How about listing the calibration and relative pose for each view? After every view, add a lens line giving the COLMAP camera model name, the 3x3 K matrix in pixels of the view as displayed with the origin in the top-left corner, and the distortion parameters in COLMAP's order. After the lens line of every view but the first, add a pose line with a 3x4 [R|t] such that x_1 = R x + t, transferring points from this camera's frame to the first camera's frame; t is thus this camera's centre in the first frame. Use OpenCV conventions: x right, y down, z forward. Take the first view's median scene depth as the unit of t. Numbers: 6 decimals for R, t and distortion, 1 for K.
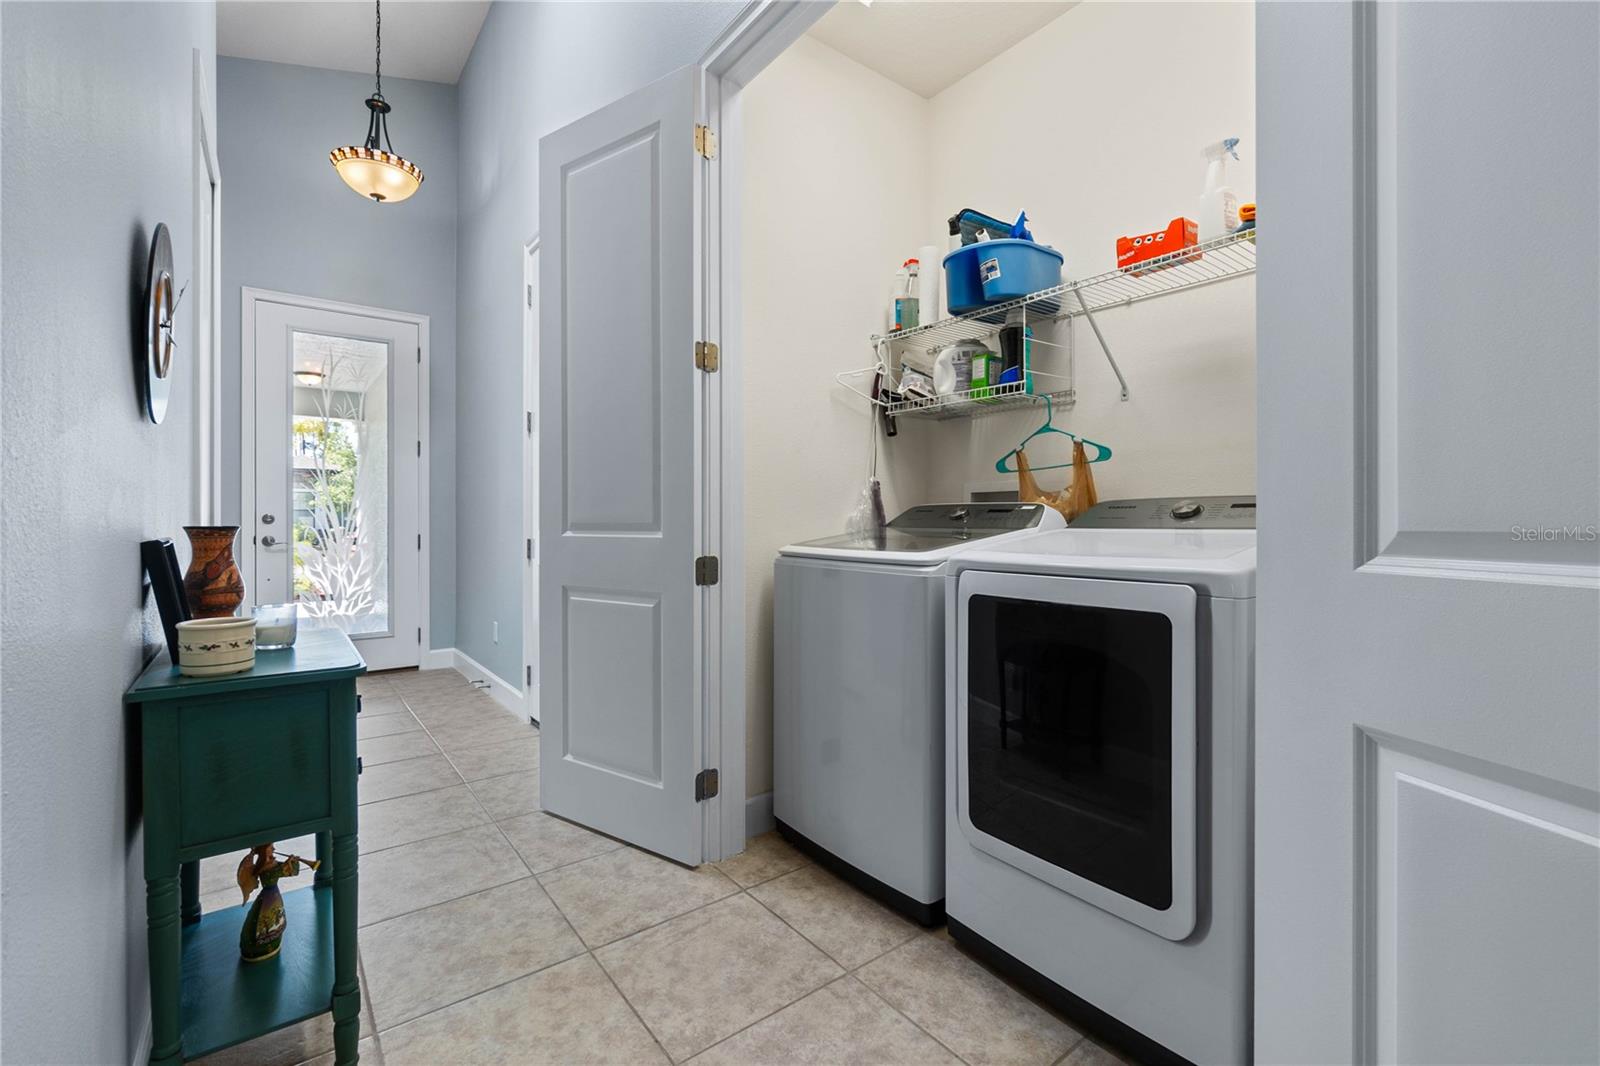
lens RADIAL K [[682.9, 0, 804.0], [0, 682.9, 531.8], [0, 0, 1]] dist [-0.008738, -0.000046]
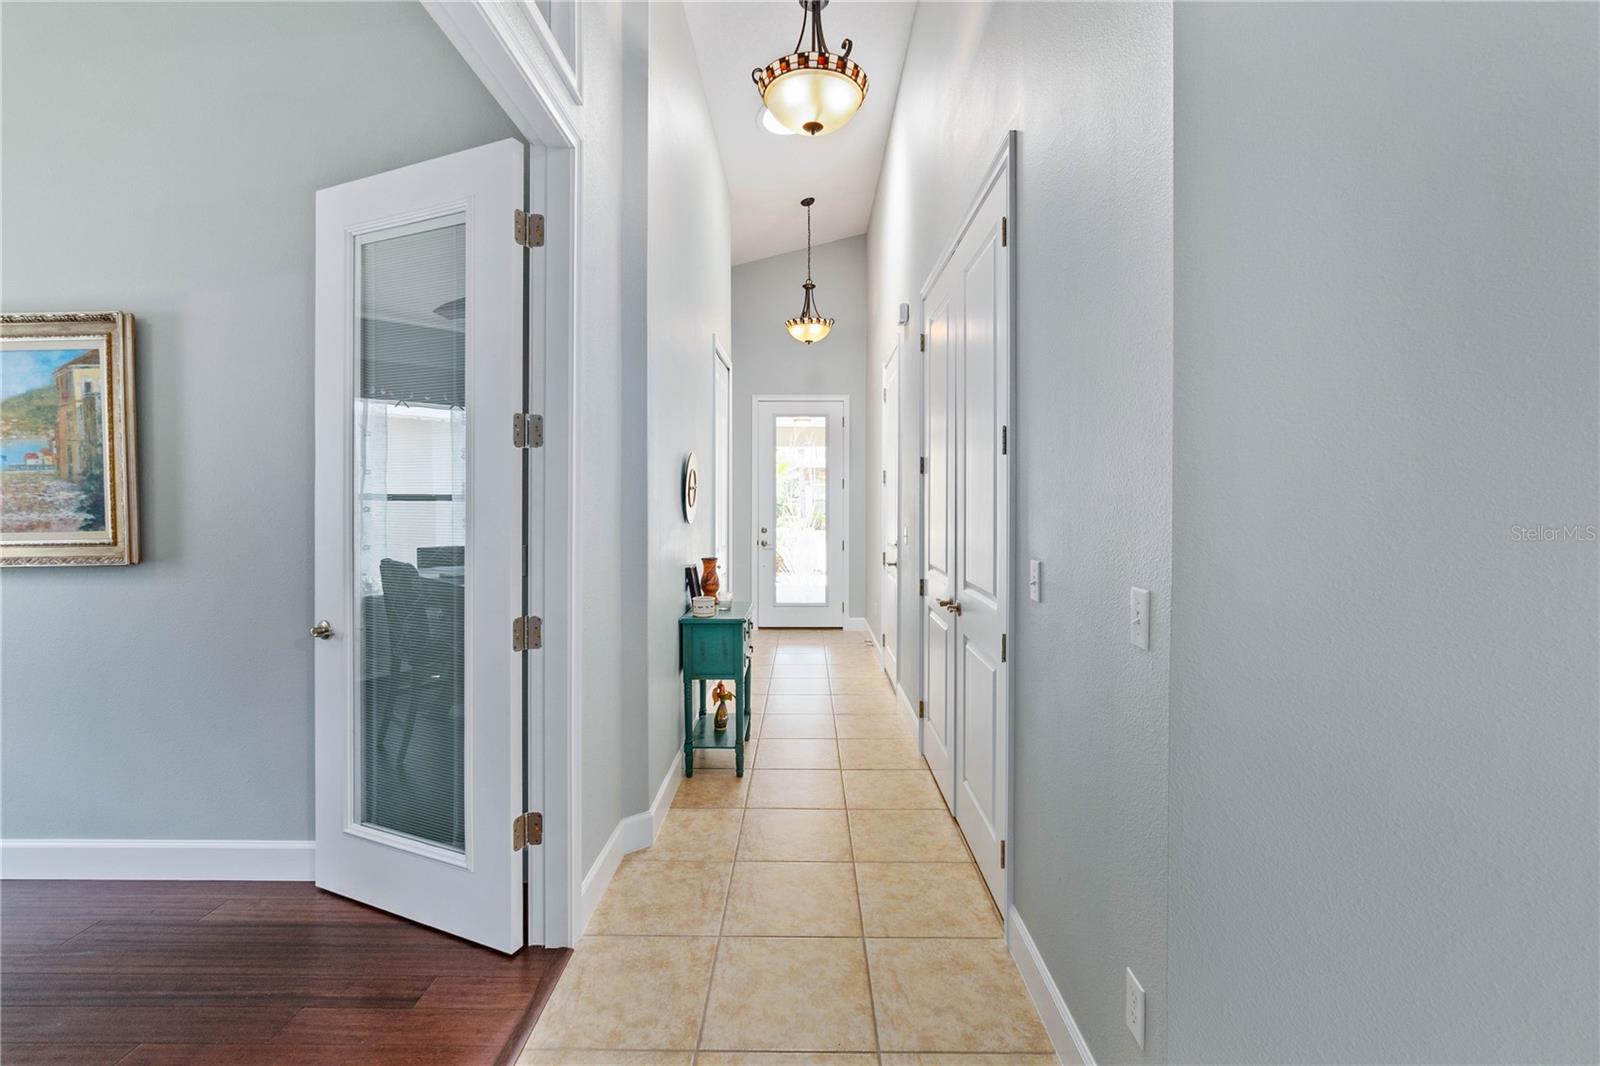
lens RADIAL K [[693.7, 0, 804.4], [0, 693.7, 526.3], [0, 0, 1]] dist [-0.001185, 0.000058]
pose [[0.783488, 0.020177, -0.621080, 1.002138], [-0.008464, 0.999726, 0.021802, -0.187287], [0.621350, -0.011825, 0.783444, -0.799327]]
